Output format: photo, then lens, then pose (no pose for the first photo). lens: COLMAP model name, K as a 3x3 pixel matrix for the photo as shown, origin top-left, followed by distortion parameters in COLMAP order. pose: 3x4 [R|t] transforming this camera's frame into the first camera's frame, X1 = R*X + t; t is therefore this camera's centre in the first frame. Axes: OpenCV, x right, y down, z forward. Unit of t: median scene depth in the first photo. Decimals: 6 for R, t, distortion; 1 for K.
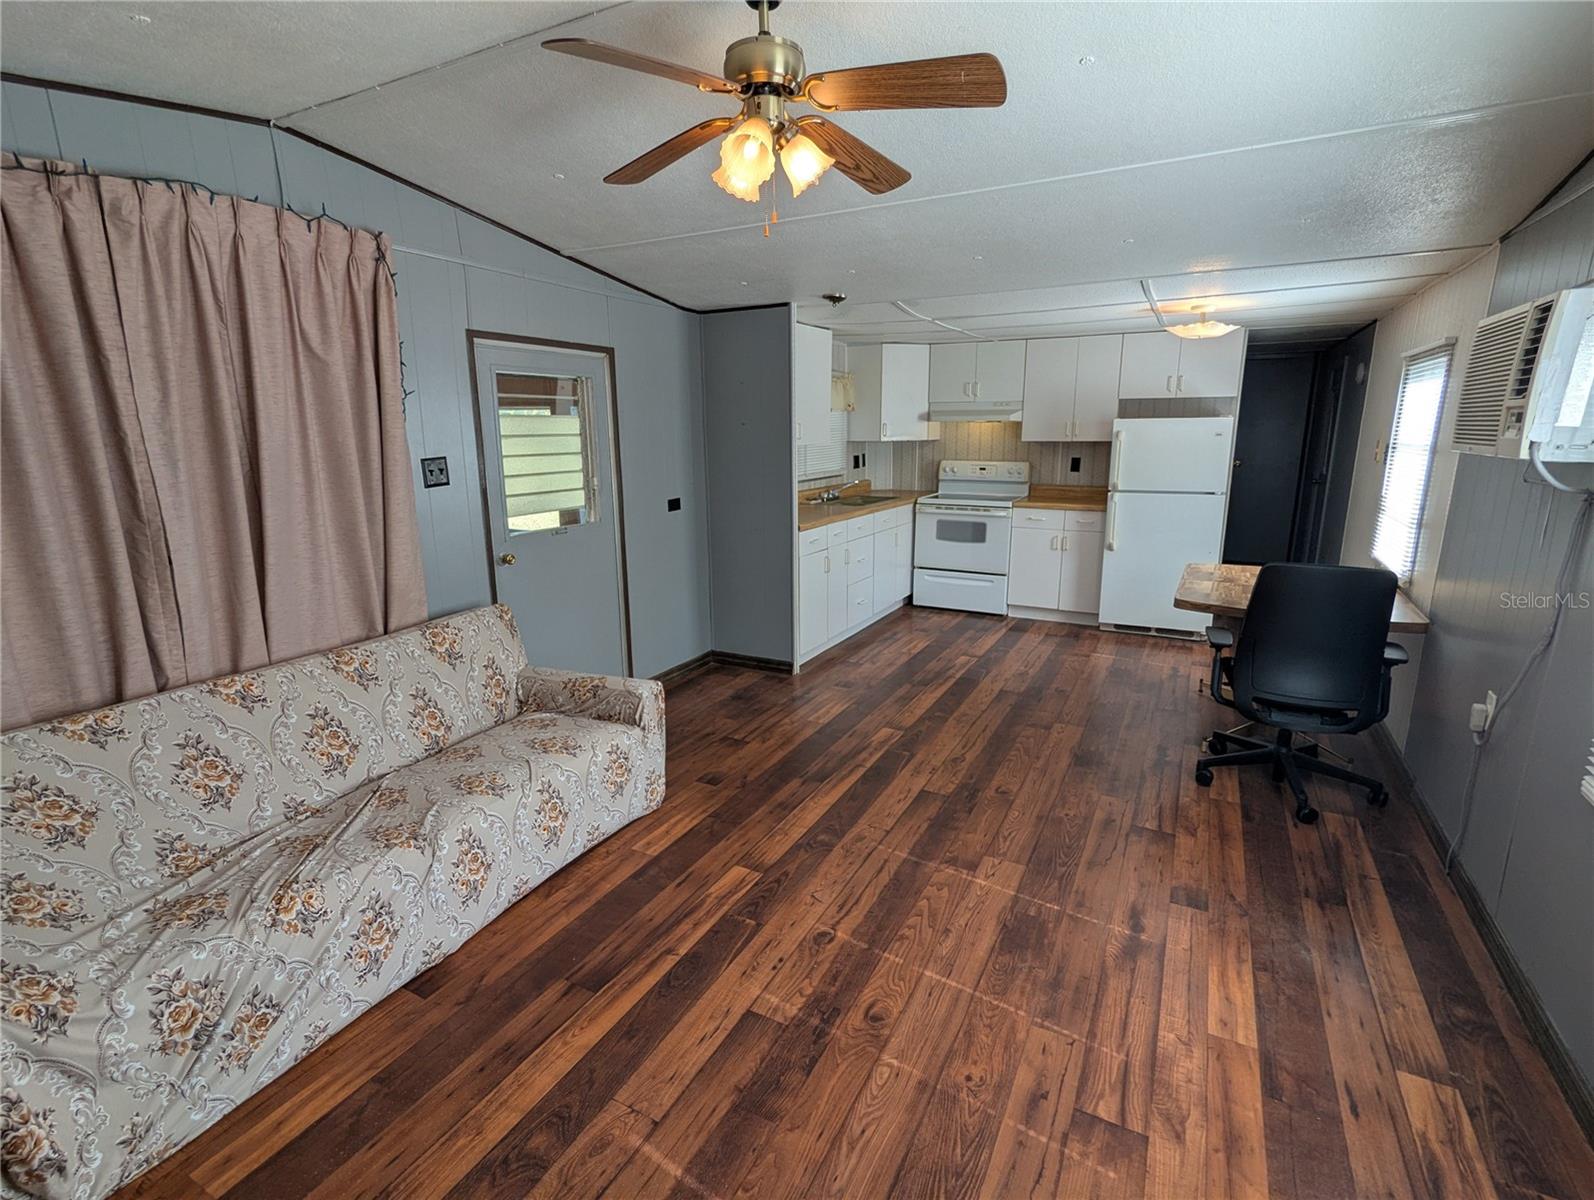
lens RADIAL K [[756.6, 0, 802.4], [0, 756.6, 596.3], [0, 0, 1]] dist [-0.007636, 0.002790]
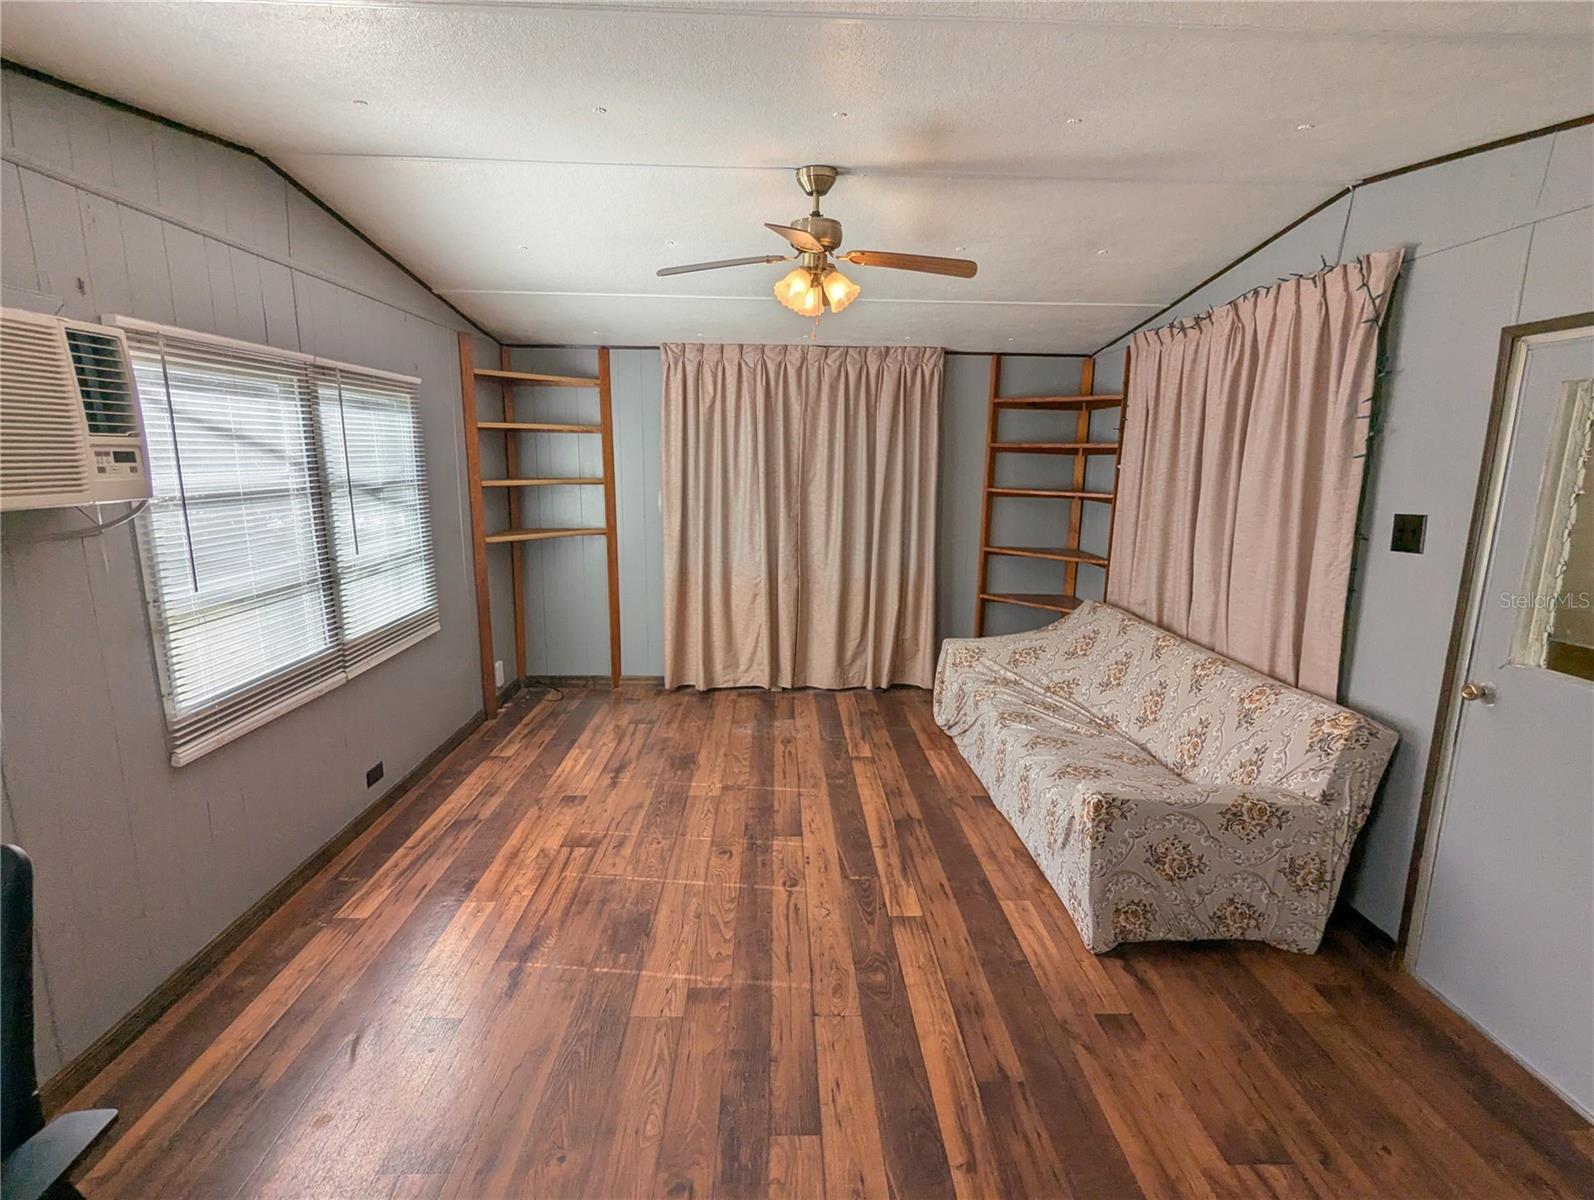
lens RADIAL K [[756.6, 0, 797.5], [0, 756.6, 591.7], [0, 0, 1]] dist [-0.007636, 0.002790]
pose [[-0.872370, 0.080937, -0.482100, 0.473480], [-0.116566, 0.923311, 0.365937, -0.356018], [0.474746, 0.375429, -0.796034, 1.499962]]
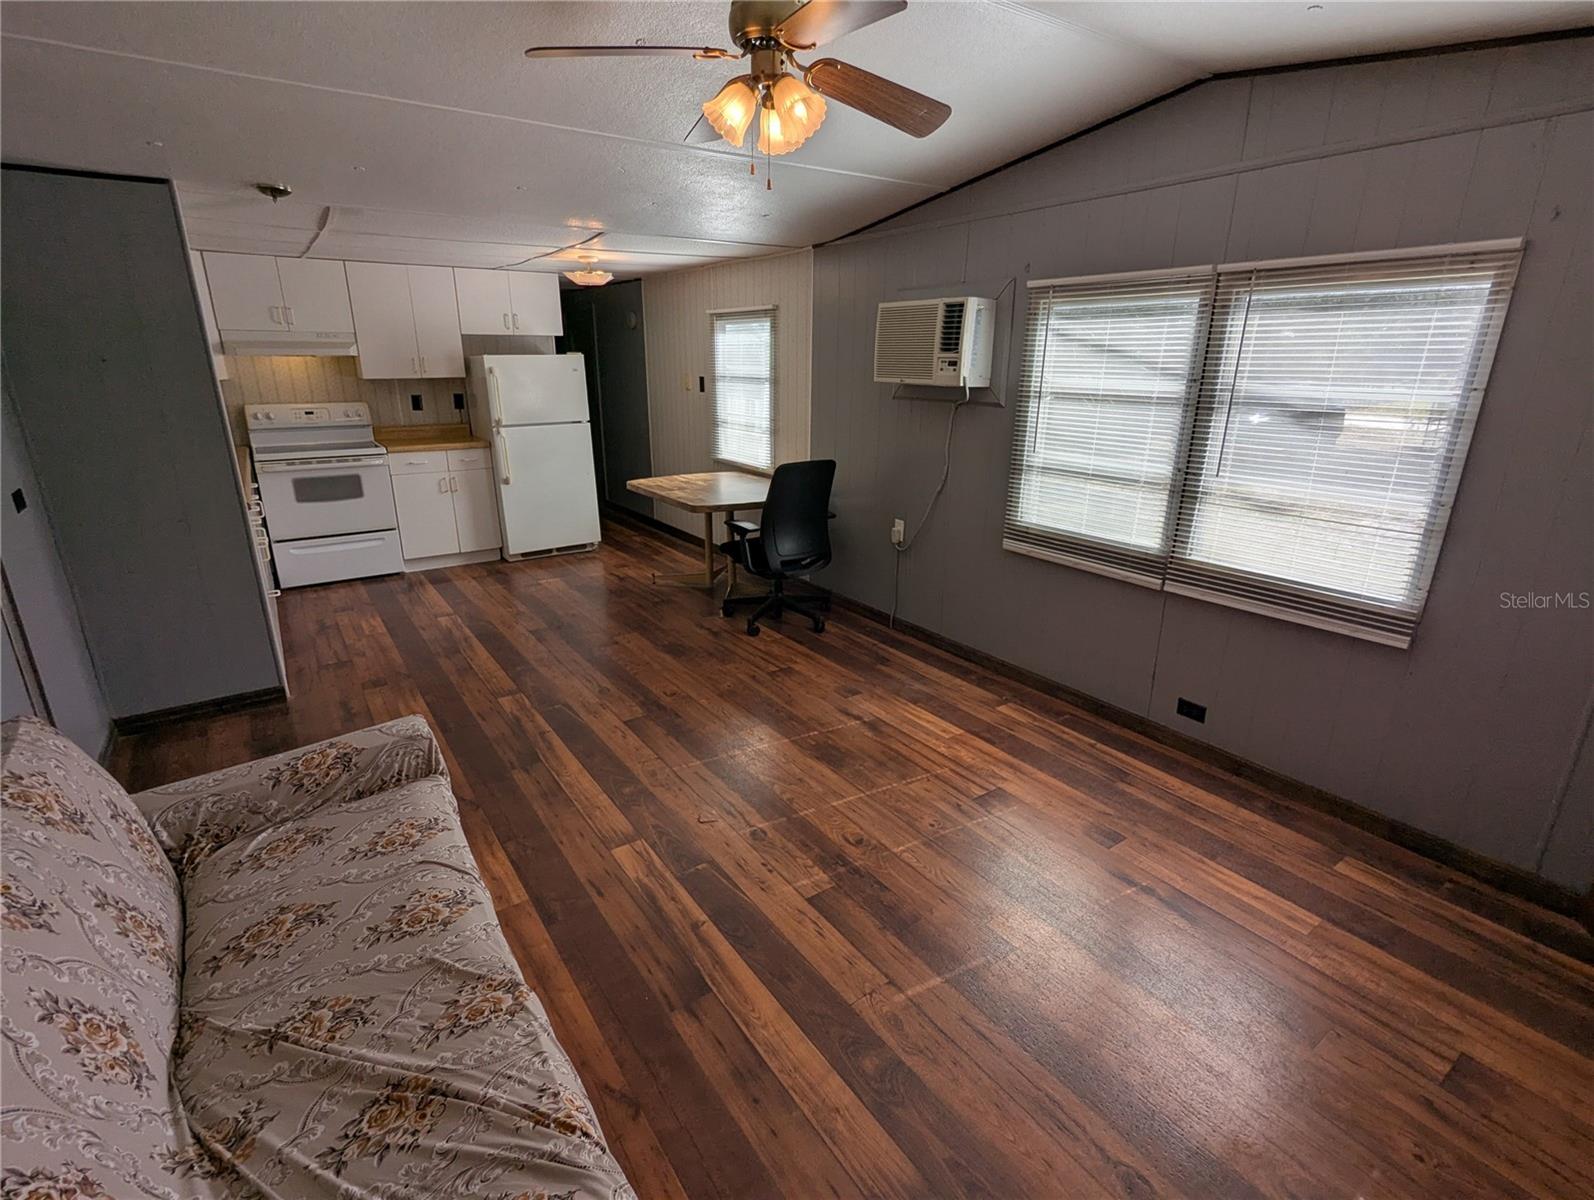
lens RADIAL K [[756.6, 0, 794.8], [0, 756.6, 597.3], [0, 0, 1]] dist [-0.007636, 0.002790]
pose [[0.457245, -0.263503, 0.849408, -0.676757], [0.187873, 0.962163, 0.197348, -0.084153], [-0.869270, 0.069344, 0.489449, 0.314624]]
